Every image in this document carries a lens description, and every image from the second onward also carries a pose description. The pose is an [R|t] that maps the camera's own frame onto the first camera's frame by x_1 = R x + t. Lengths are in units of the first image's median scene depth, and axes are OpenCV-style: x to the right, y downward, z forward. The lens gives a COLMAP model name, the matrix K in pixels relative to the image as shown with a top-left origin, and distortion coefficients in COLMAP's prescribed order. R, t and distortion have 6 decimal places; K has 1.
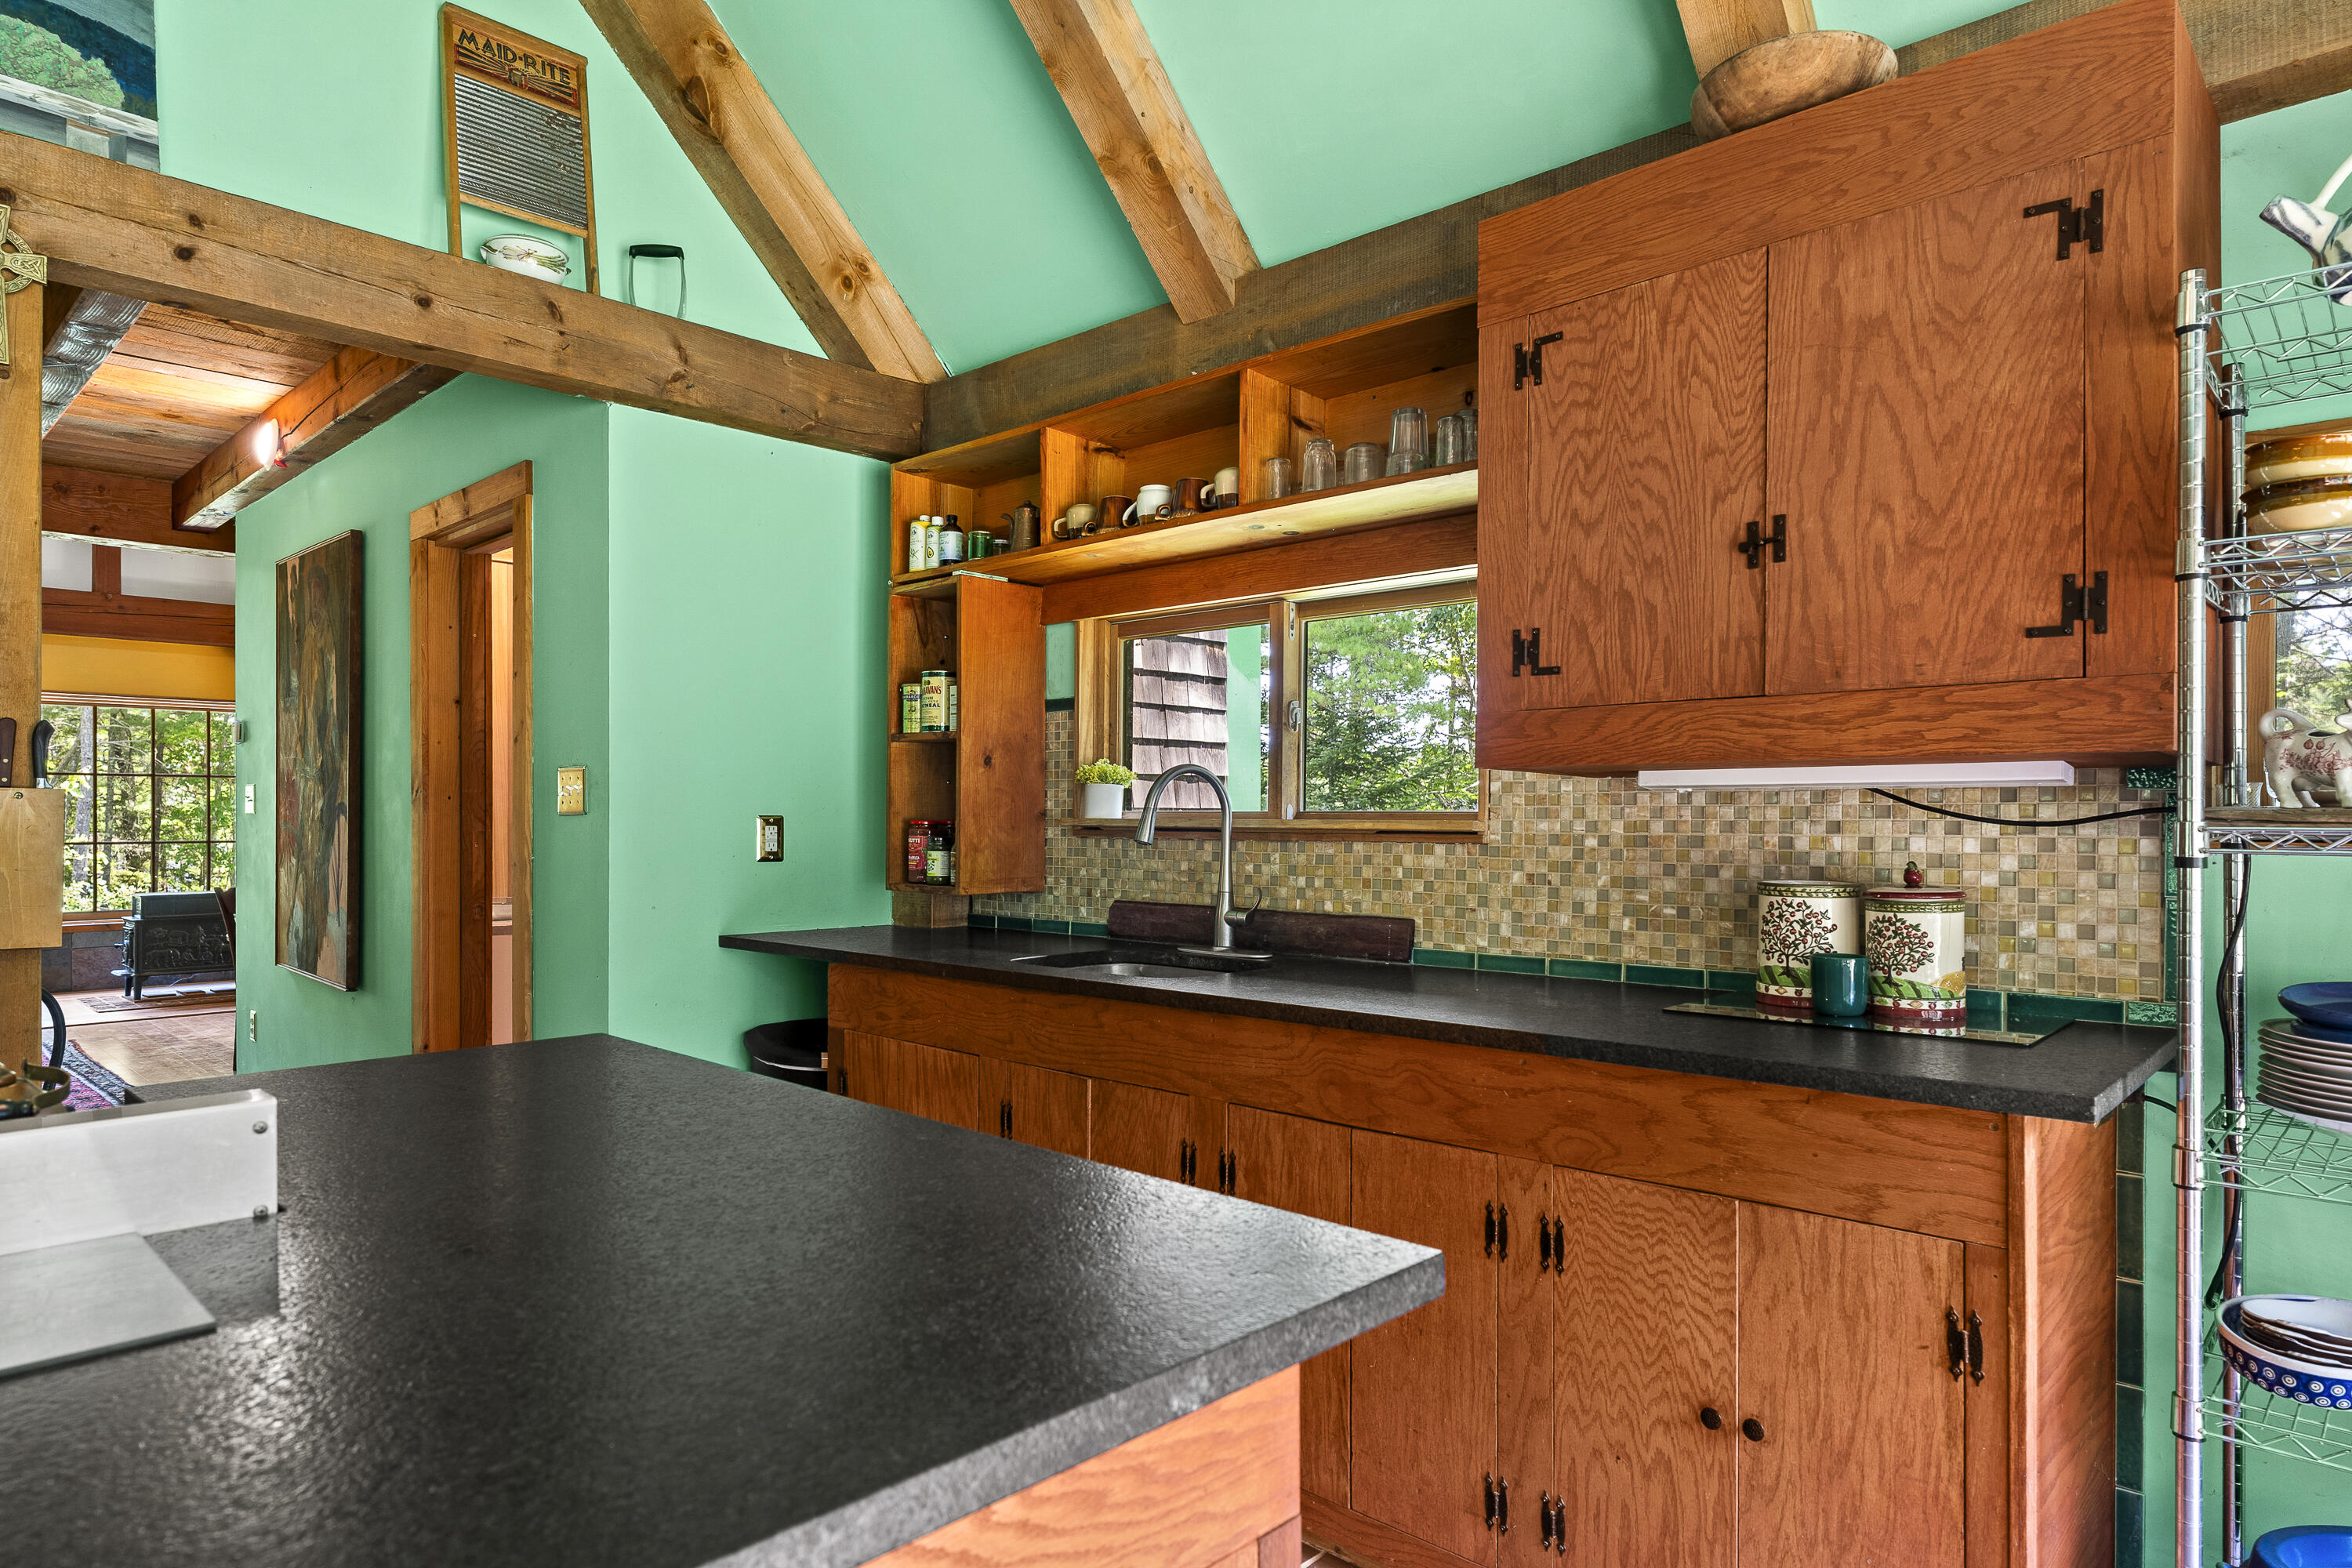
lens RADIAL K [[1360.6, 0, 1175.8], [0, 1360.6, 811.0], [0, 0, 1]] dist [-0.004102, -0.000803]
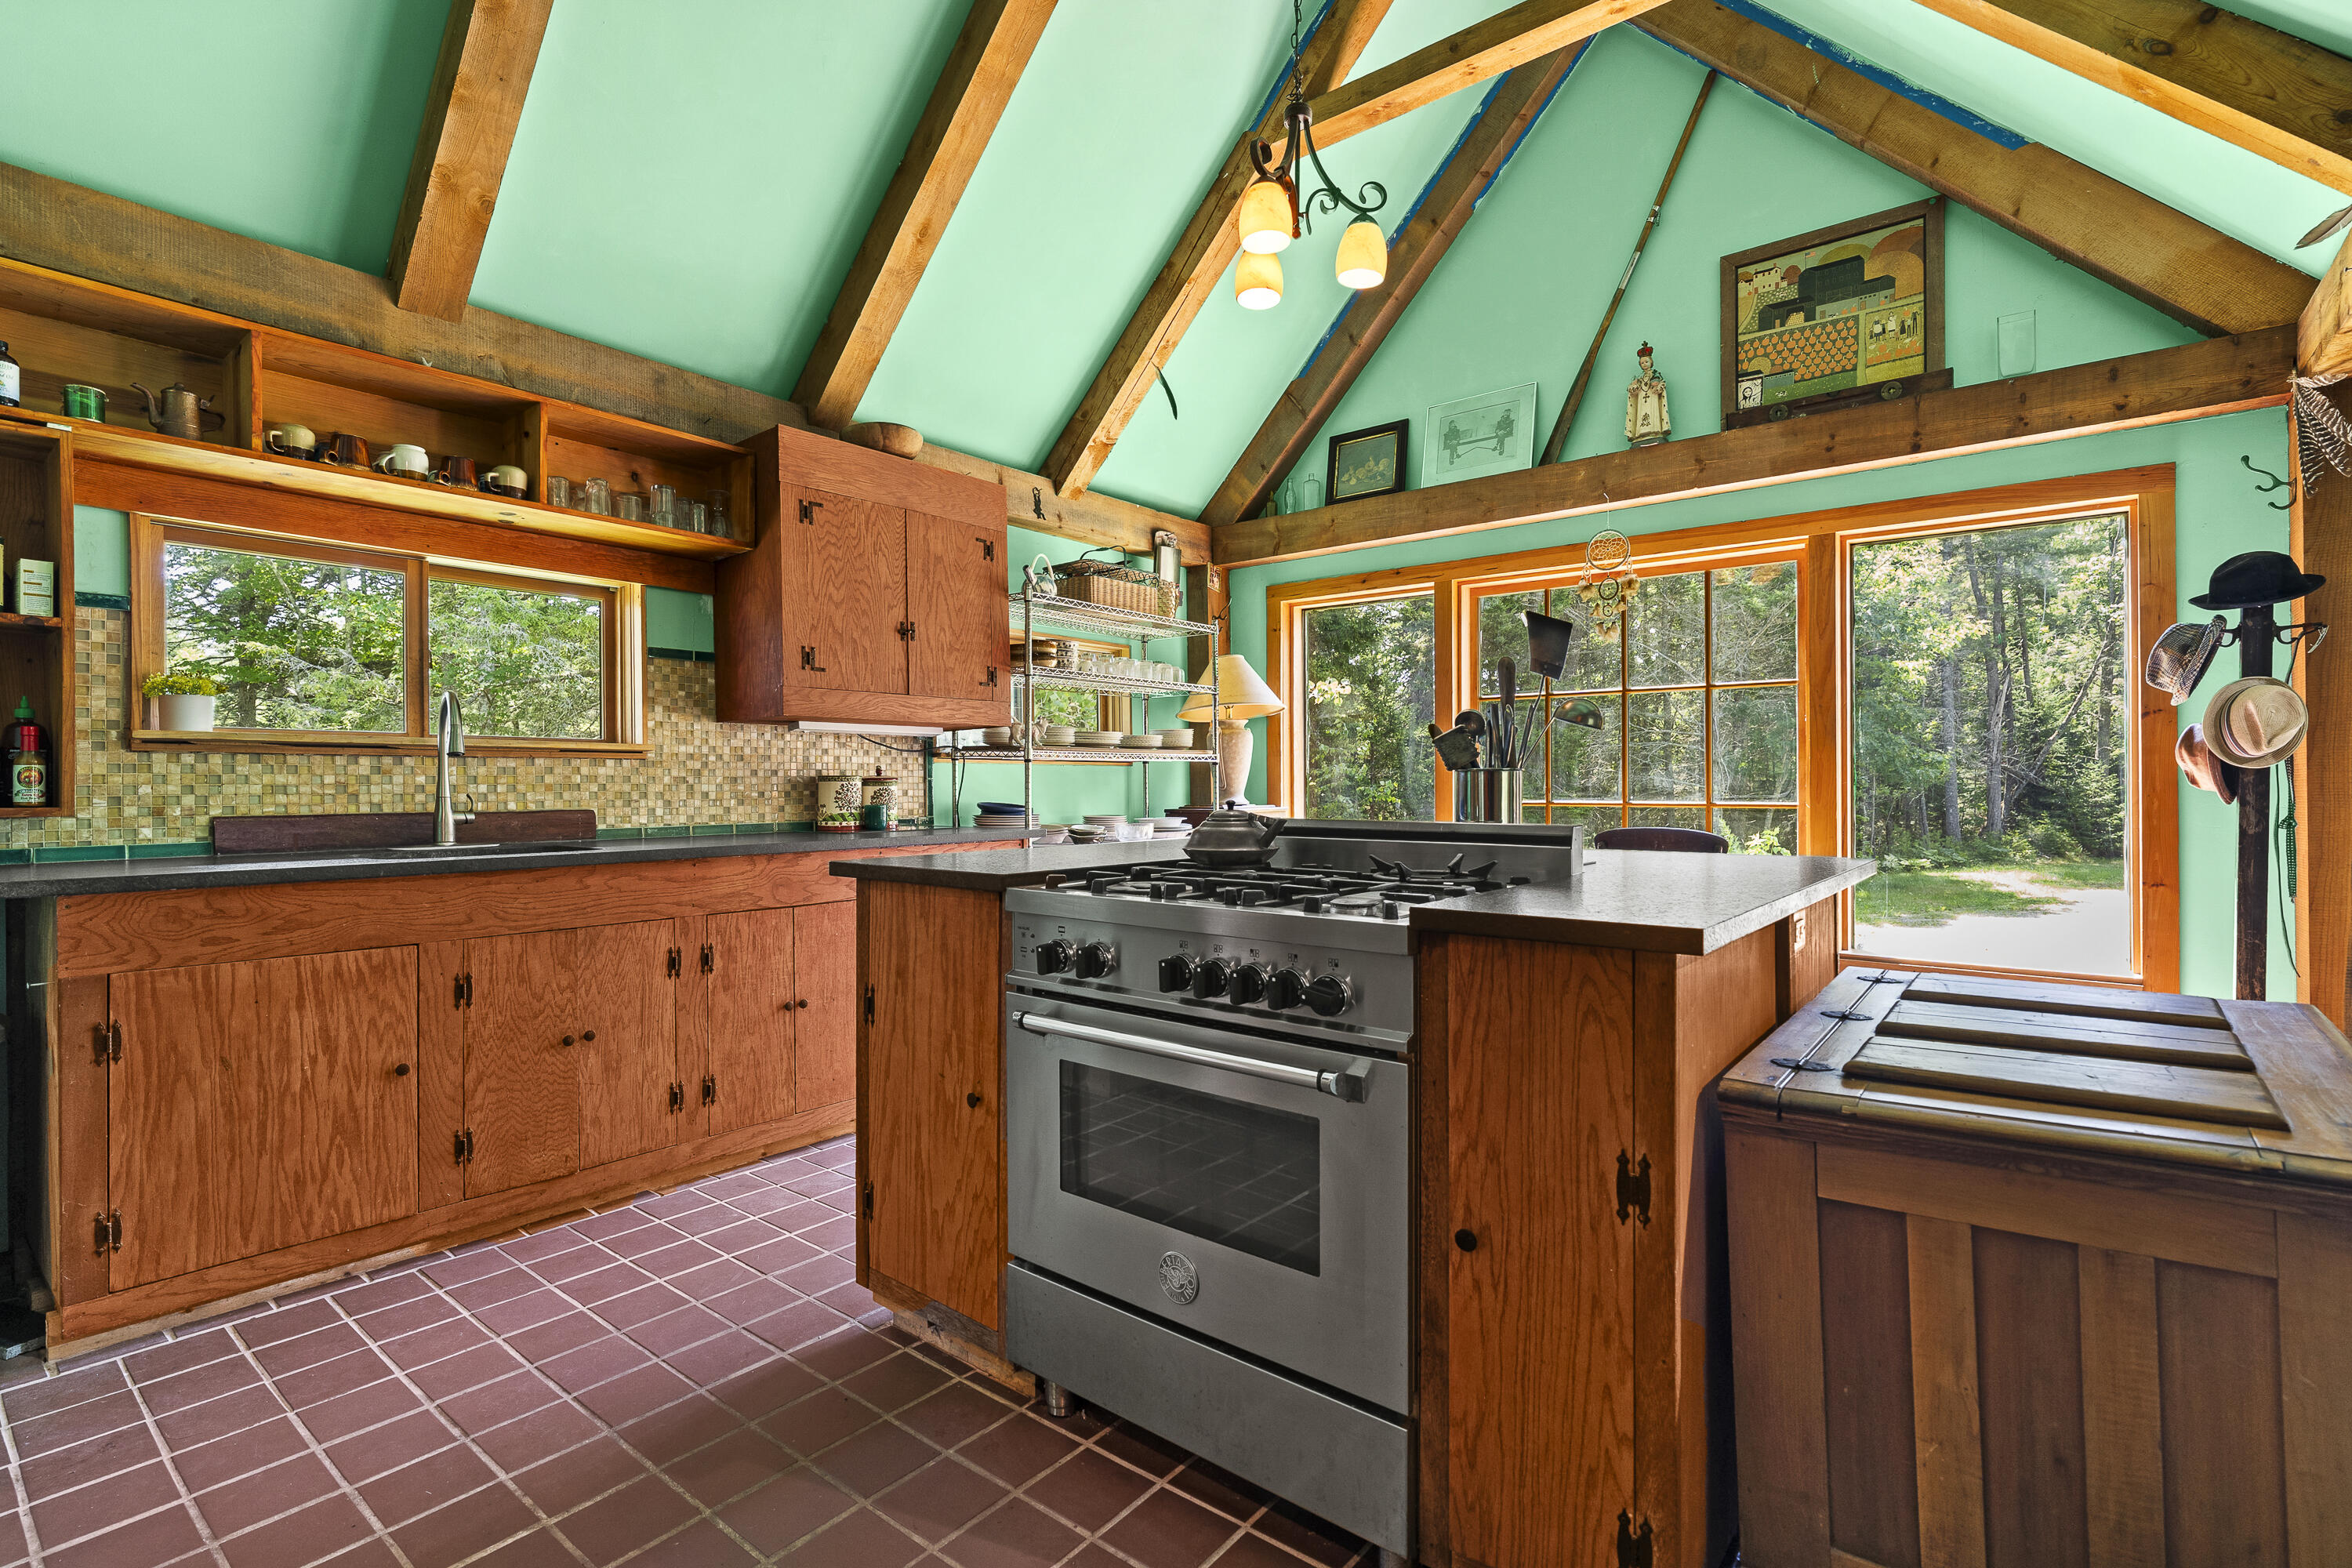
lens RADIAL K [[1066.9, 0, 1175.8], [0, 1066.9, 777.5], [0, 0, 1]] dist [-0.003153, 0.001230]
pose [[-0.063664, 0.001066, 0.997971, -1.122005], [-0.002955, 0.999995, -0.001257, 0.048015], [-0.997967, -0.003029, -0.063660, 0.478791]]
